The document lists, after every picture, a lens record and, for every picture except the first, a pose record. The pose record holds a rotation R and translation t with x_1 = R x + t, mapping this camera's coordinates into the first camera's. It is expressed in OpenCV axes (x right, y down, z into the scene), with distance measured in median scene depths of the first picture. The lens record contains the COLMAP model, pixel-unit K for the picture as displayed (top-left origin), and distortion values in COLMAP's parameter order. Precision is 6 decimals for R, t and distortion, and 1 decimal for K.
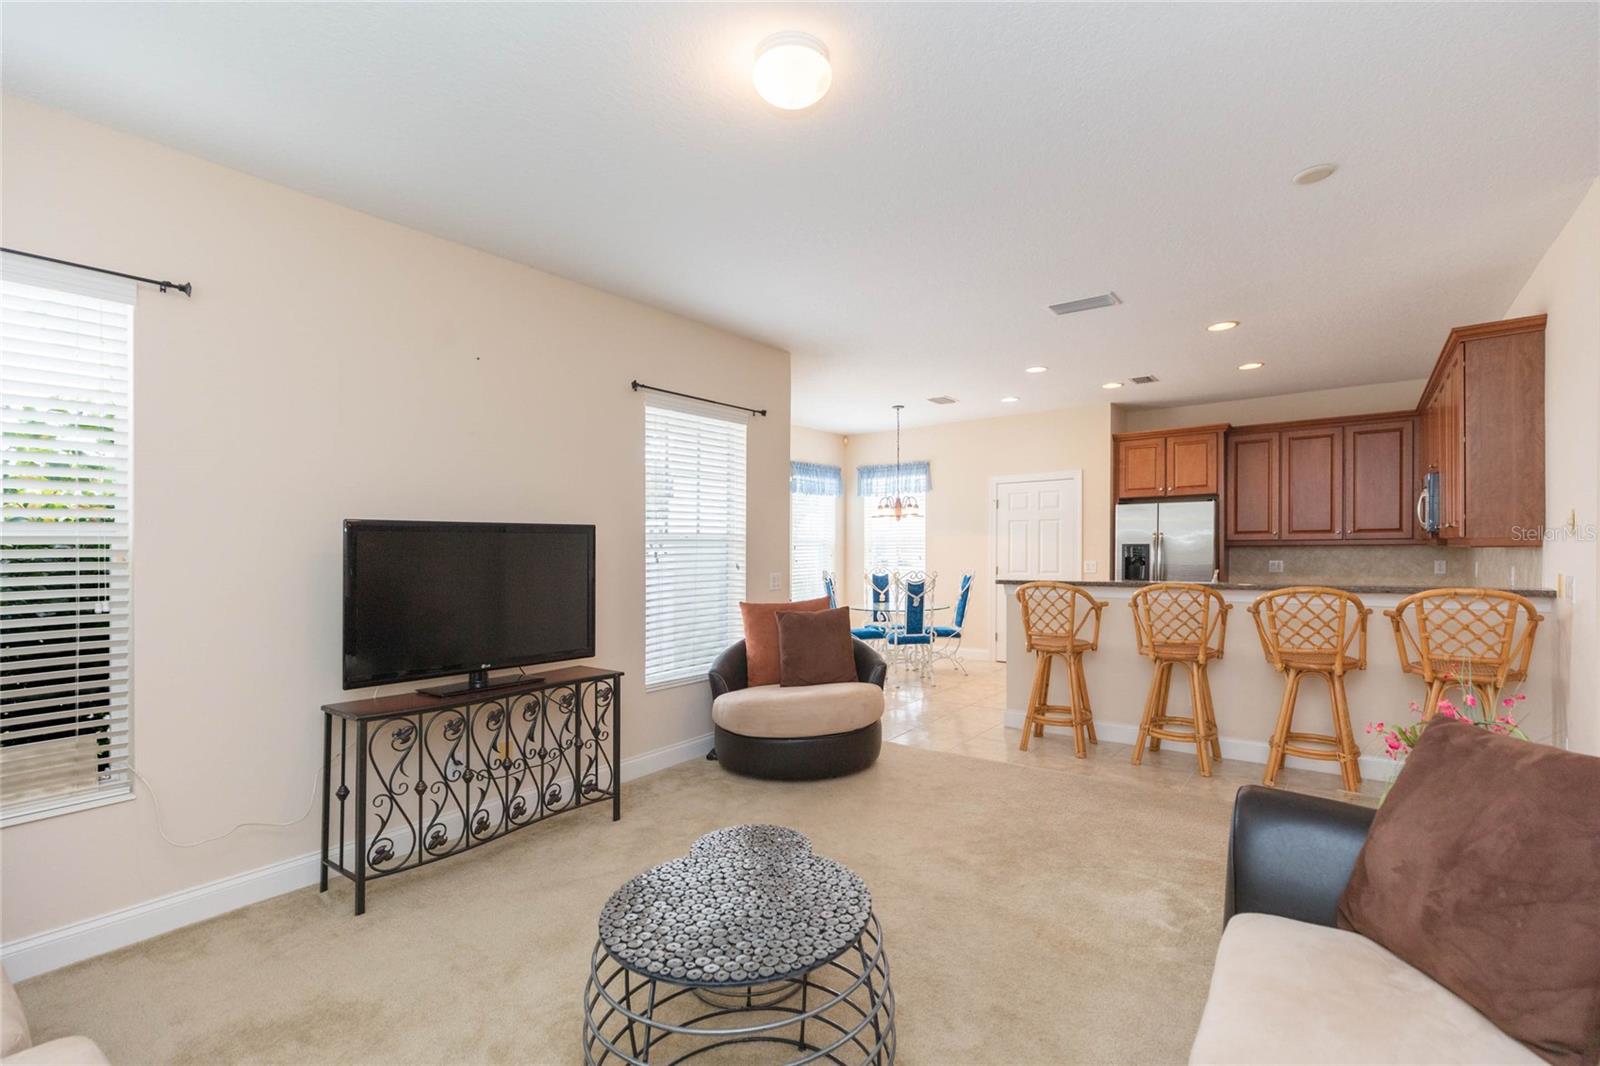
lens RADIAL K [[709.9, 0, 807.2], [0, 709.9, 557.5], [0, 0, 1]] dist [-0.000789, -0.000116]
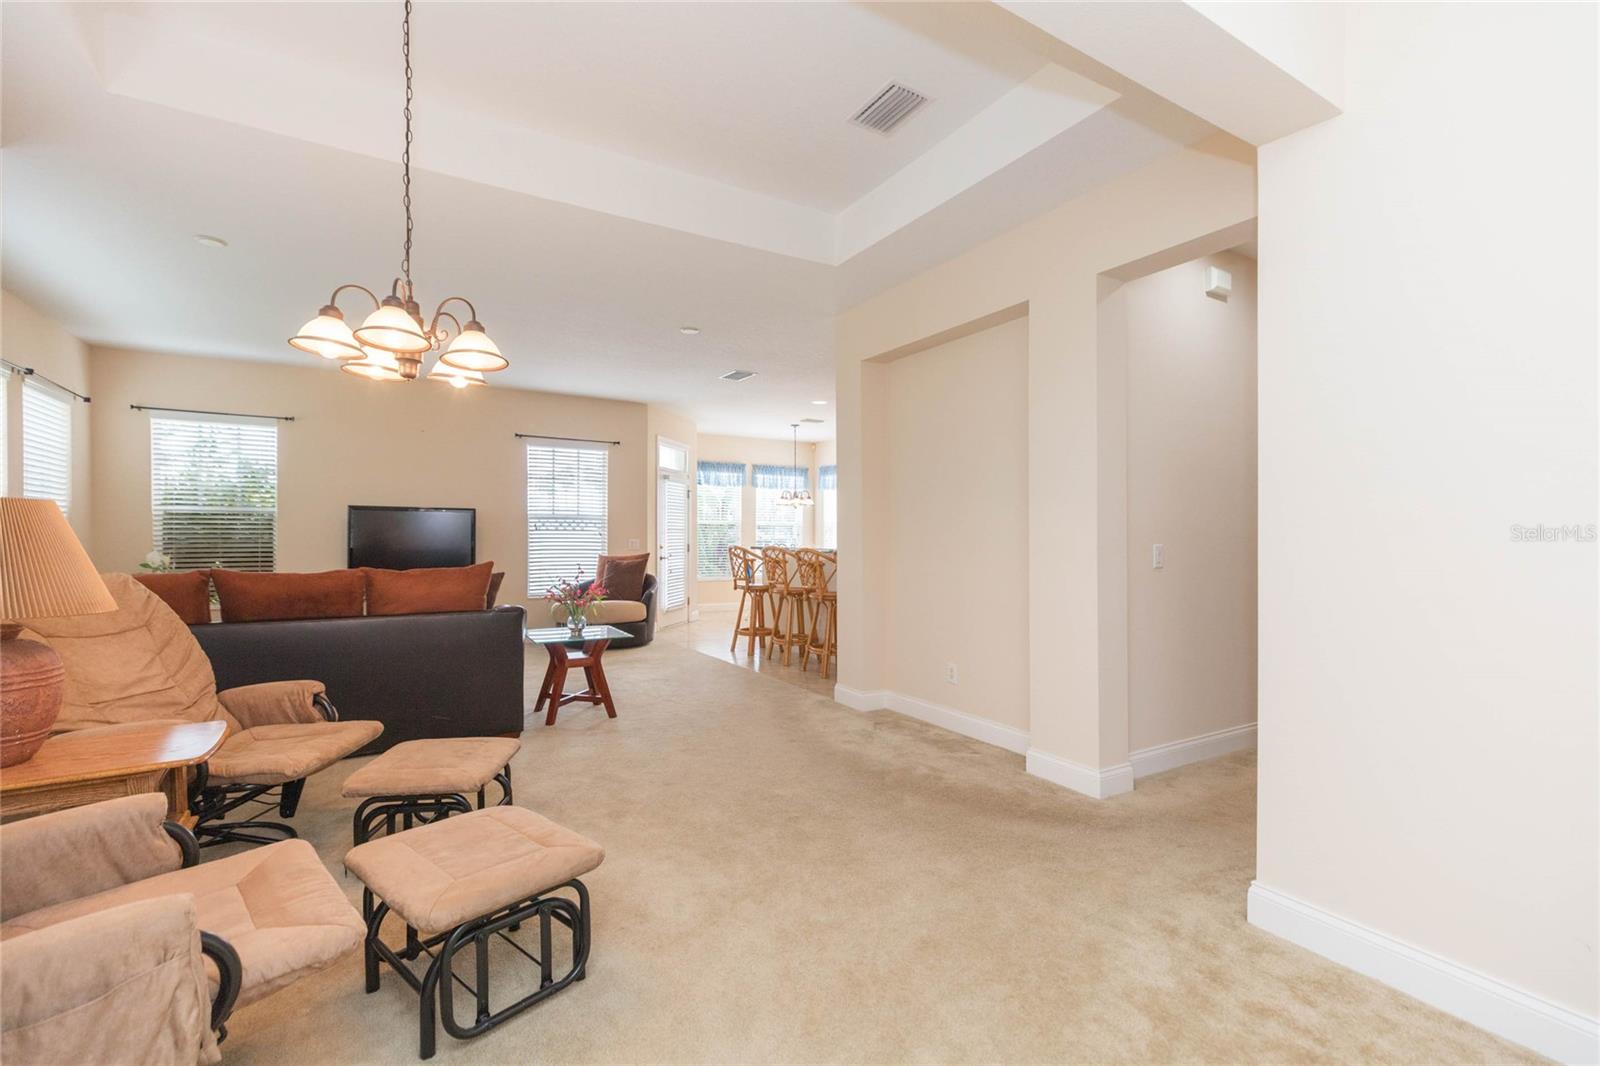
lens RADIAL K [[705.6, 0, 800.0], [0, 705.6, 533.0], [0, 0, 1]] dist [0.002468, 0.000188]
pose [[0.930078, 0.014073, -0.367092, 0.700813], [-0.021434, 0.999642, -0.015983, 0.019787], [0.366736, 0.022734, 0.930047, -0.289412]]
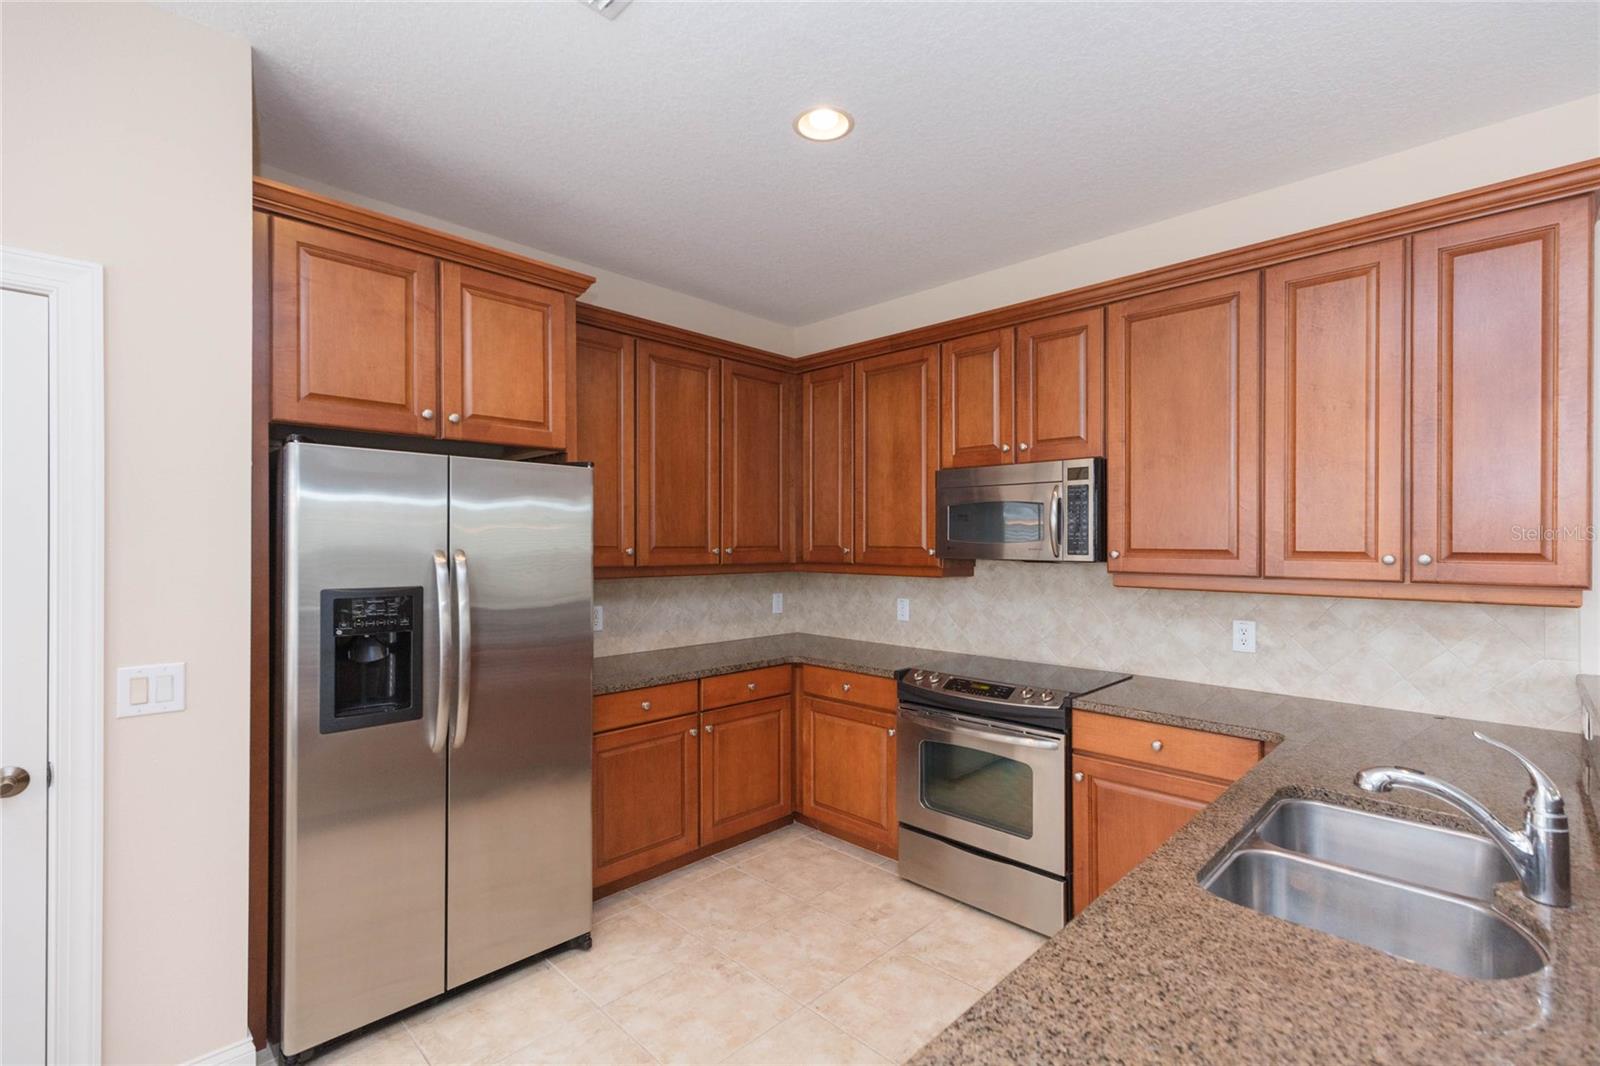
lens RADIAL K [[713.5, 0, 805.0], [0, 713.5, 542.7], [0, 0, 1]] dist [0.000153, -0.000299]
pose [[0.120059, 0.009876, 0.992718, 0.209043], [0.011402, 0.999871, -0.011326, -0.033768], [-0.992701, 0.012679, 0.119931, 0.835431]]
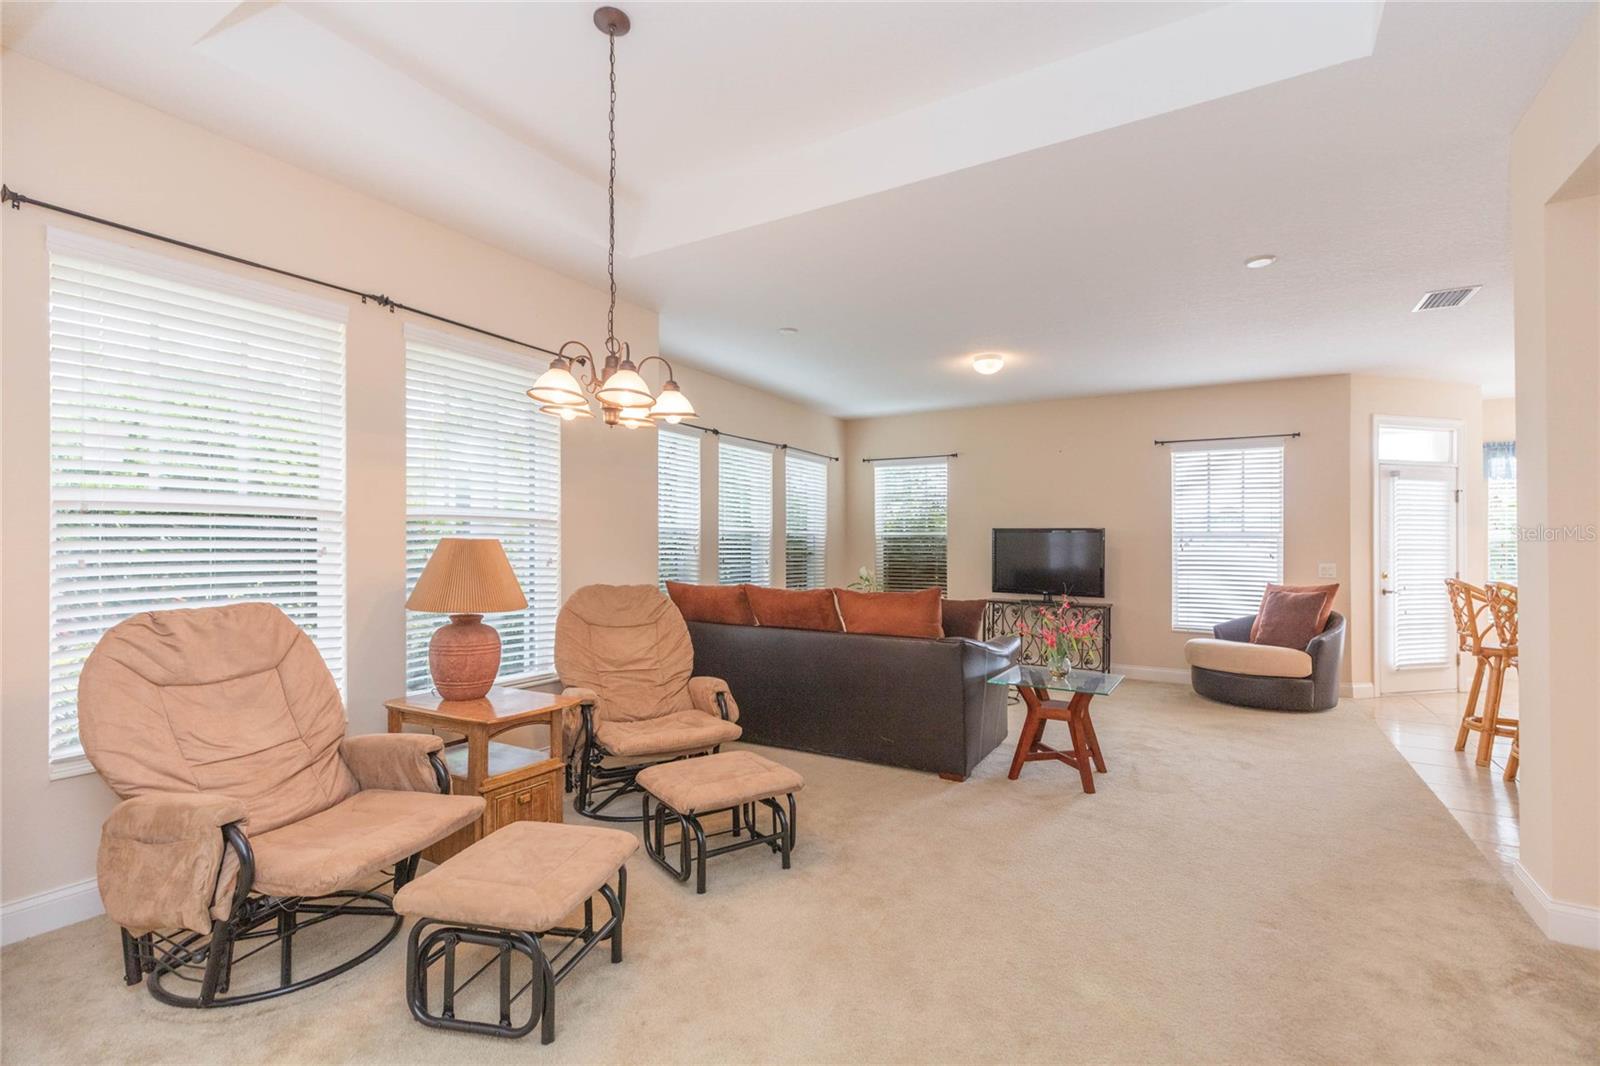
lens RADIAL K [[712.6, 0, 816.9], [0, 712.6, 544.9], [0, 0, 1]] dist [0.003605, 0.000056]
pose [[0.133263, 0.008379, -0.991045, 0.791869], [-0.026103, 0.999647, 0.004942, 0.005410], [0.990737, 0.025211, 0.133435, -0.006056]]
